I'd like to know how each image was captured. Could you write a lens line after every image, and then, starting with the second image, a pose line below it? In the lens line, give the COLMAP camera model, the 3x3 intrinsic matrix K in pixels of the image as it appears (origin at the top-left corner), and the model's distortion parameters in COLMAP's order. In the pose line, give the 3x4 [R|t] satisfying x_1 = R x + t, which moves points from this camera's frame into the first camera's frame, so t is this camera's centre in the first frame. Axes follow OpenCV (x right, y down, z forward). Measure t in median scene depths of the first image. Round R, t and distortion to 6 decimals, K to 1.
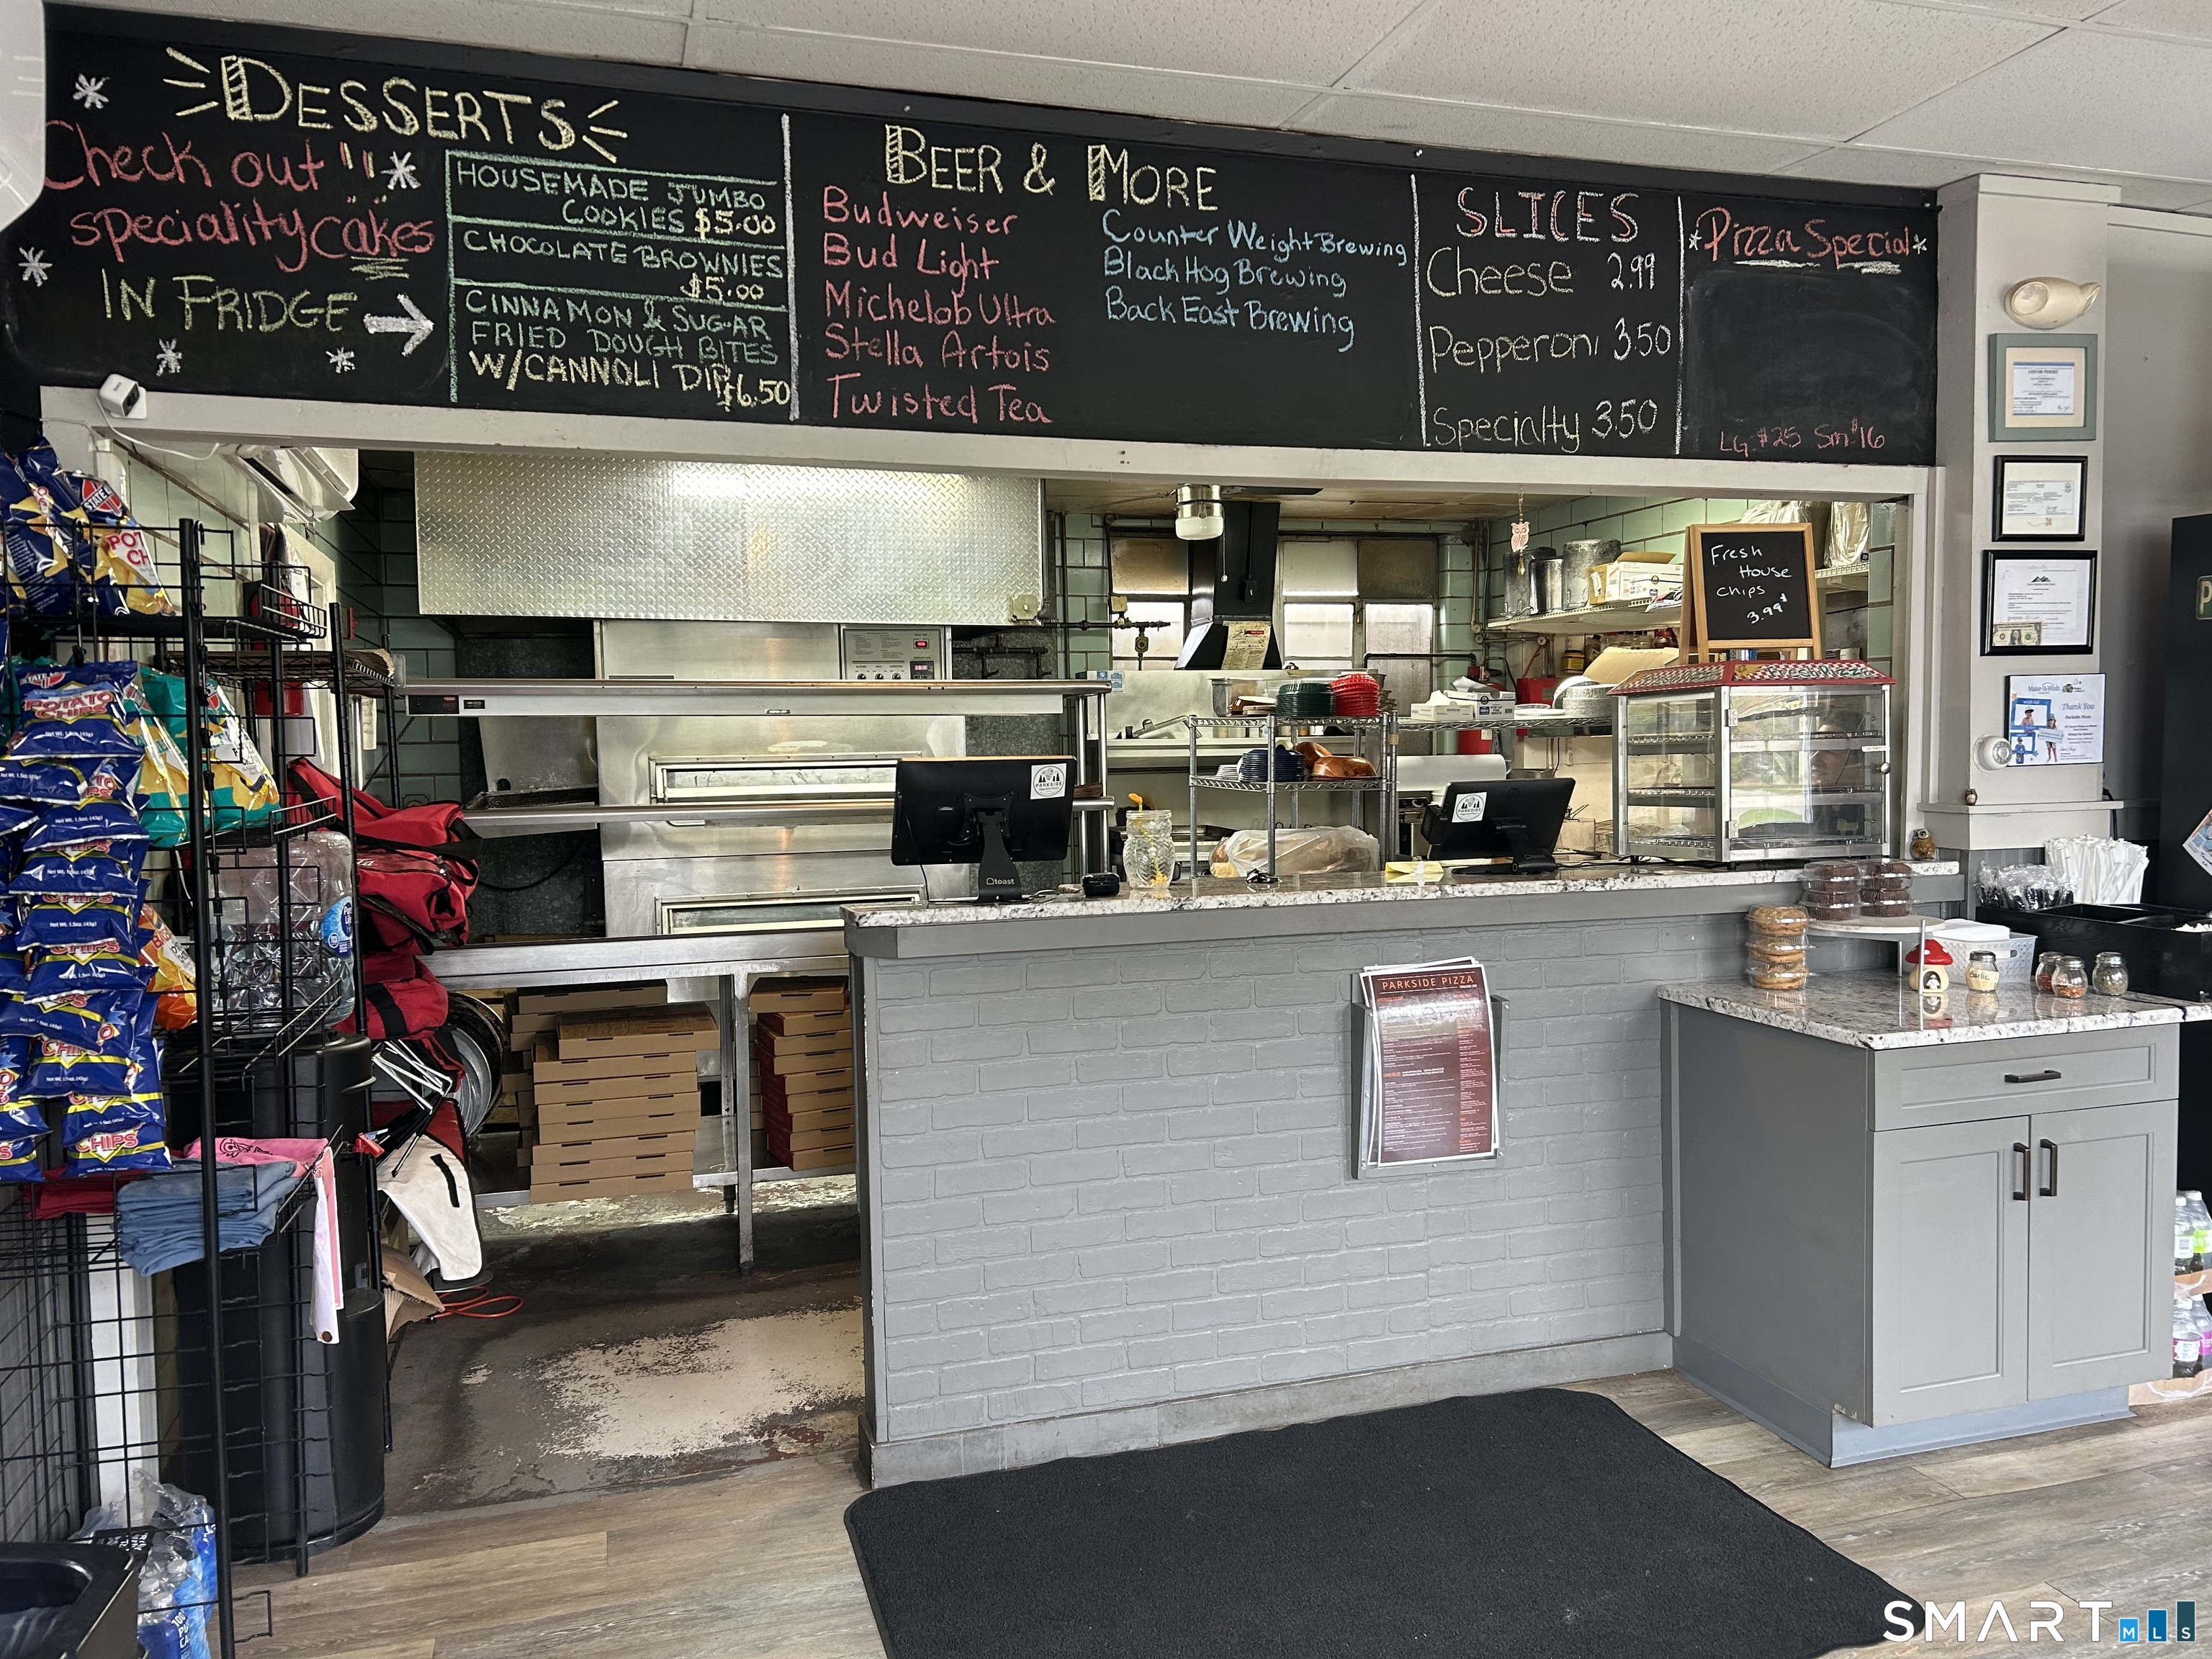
lens RADIAL K [[1672.9, 0, 1112.4], [0, 1672.9, 829.5], [0, 0, 1]] dist [0.046533, -0.059076]
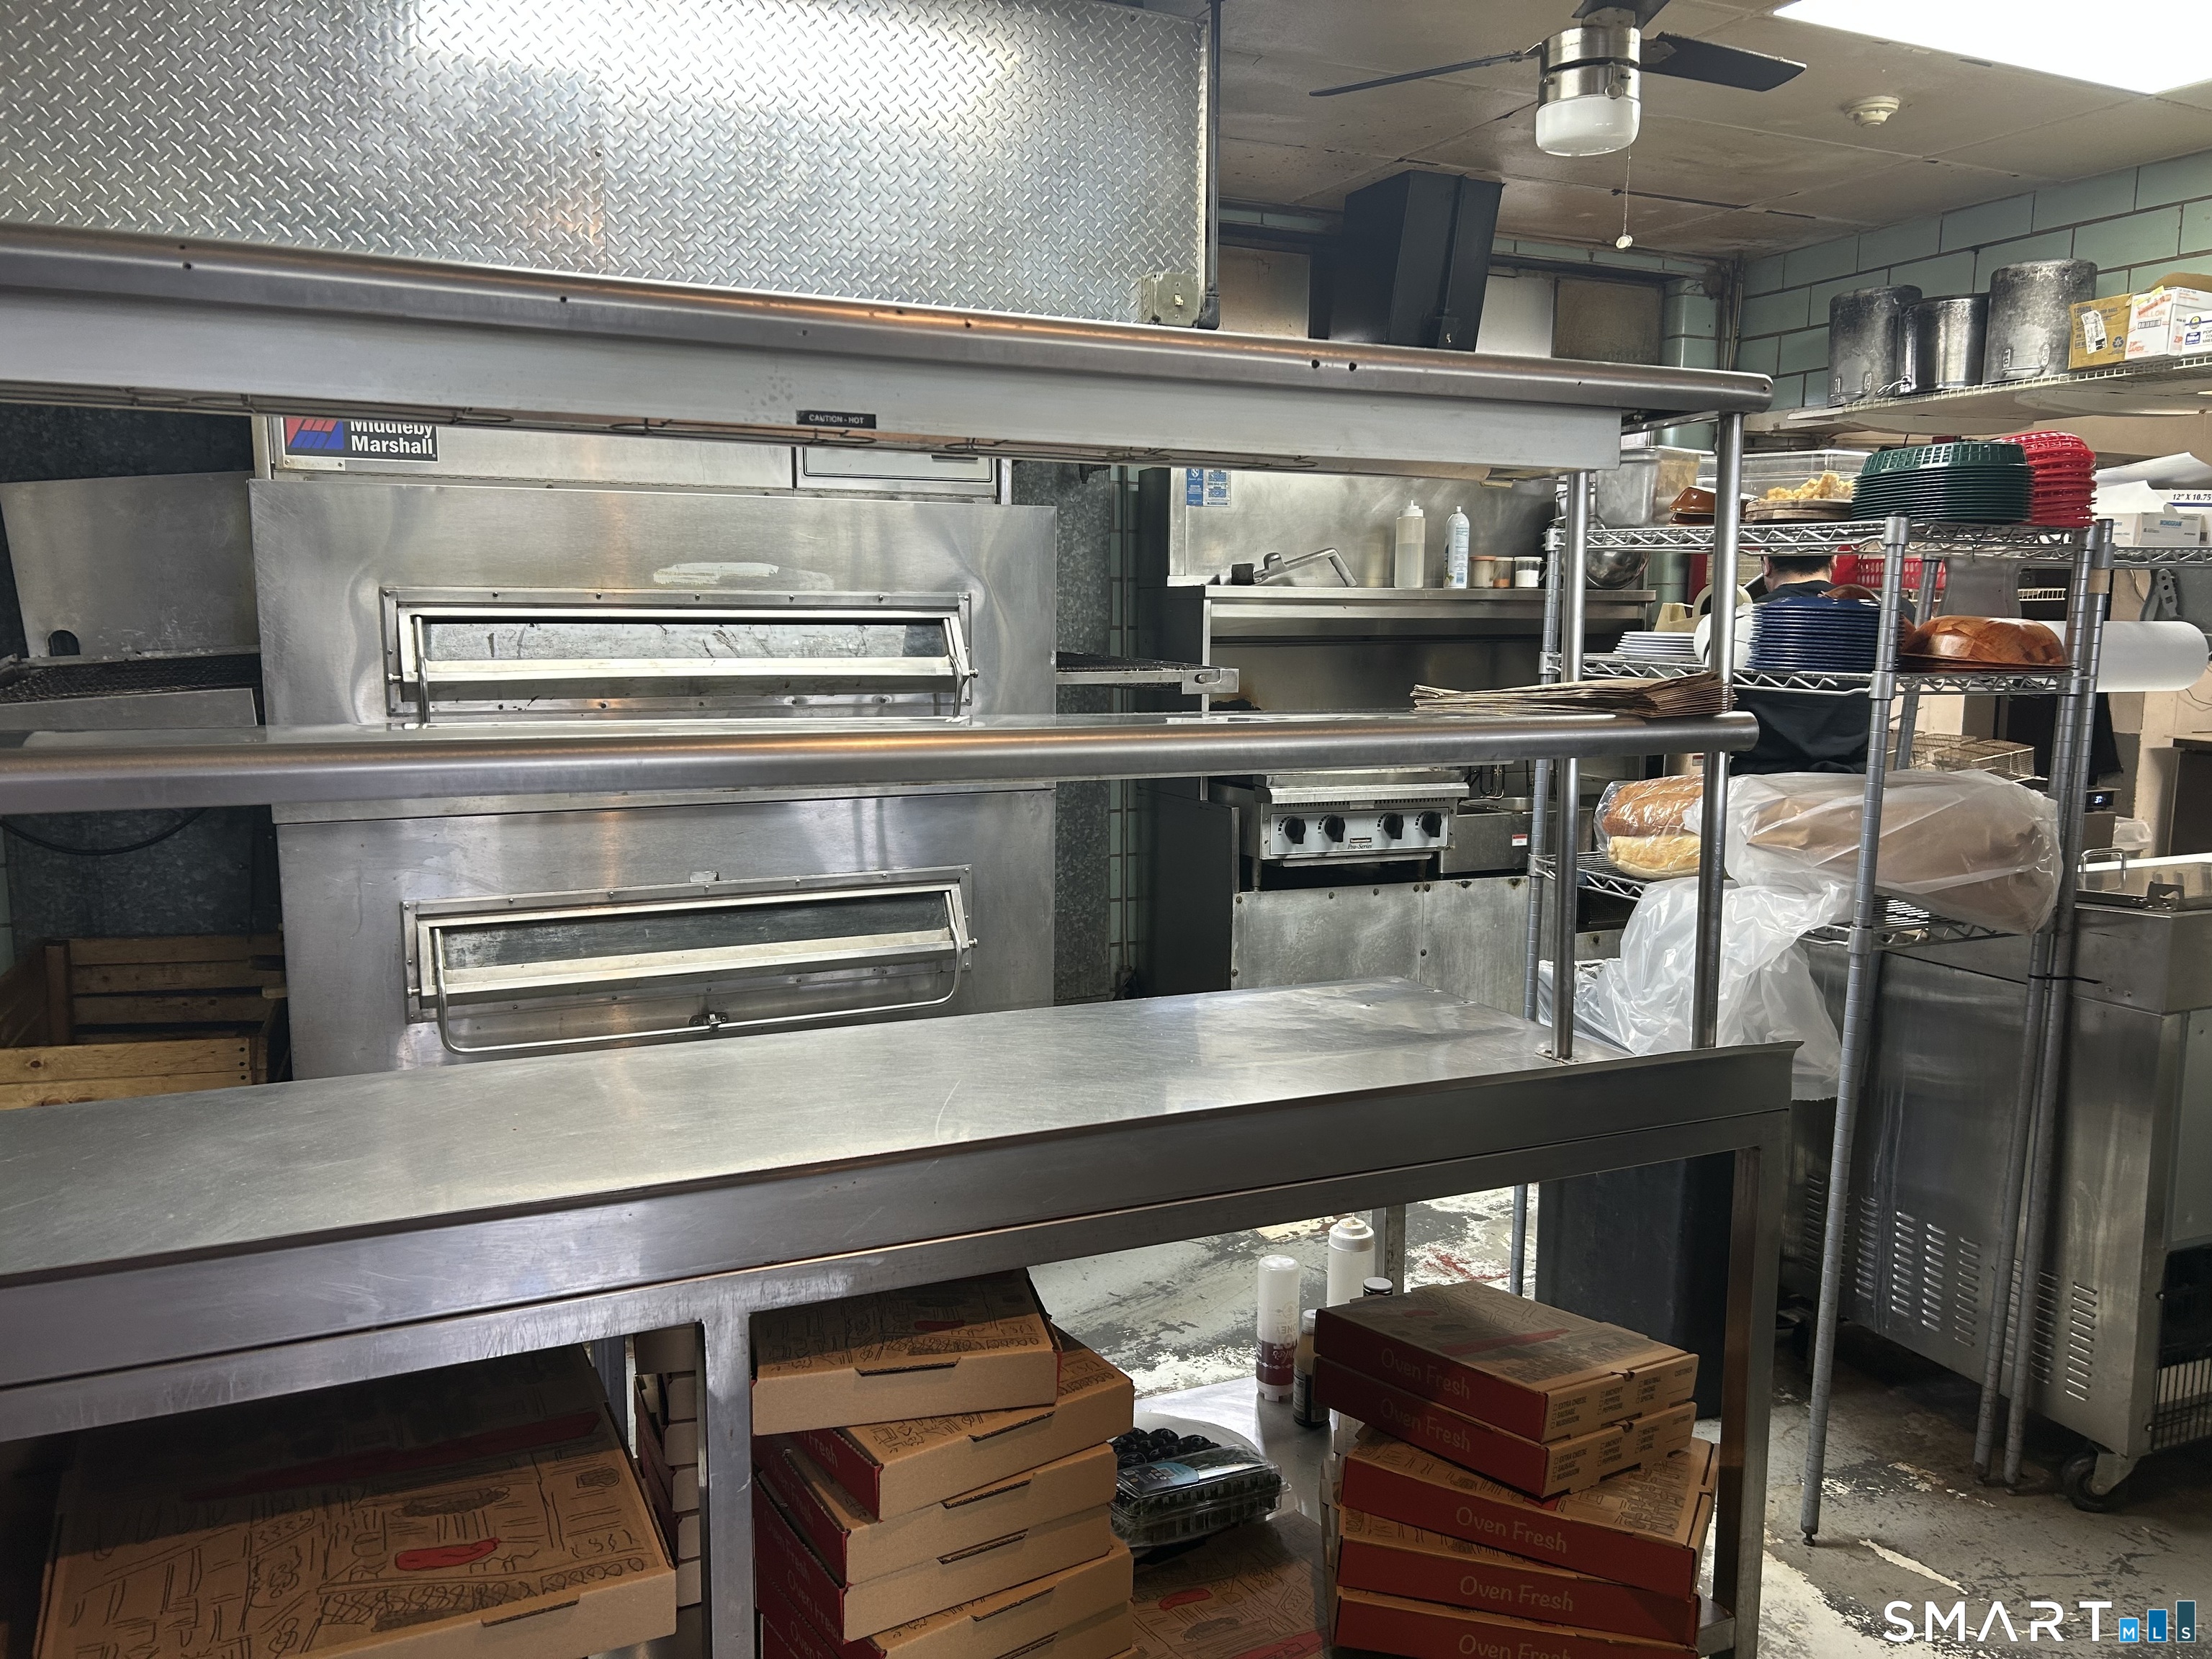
lens RADIAL K [[1672.9, 0, 1099.7], [0, 1672.9, 845.5], [0, 0, 1]] dist [0.046533, -0.059076]
pose [[0.991080, 0.004160, 0.133207, -0.143532], [-0.015378, 0.996406, 0.083295, -0.014822], [-0.132382, -0.084601, 0.987582, 0.518632]]
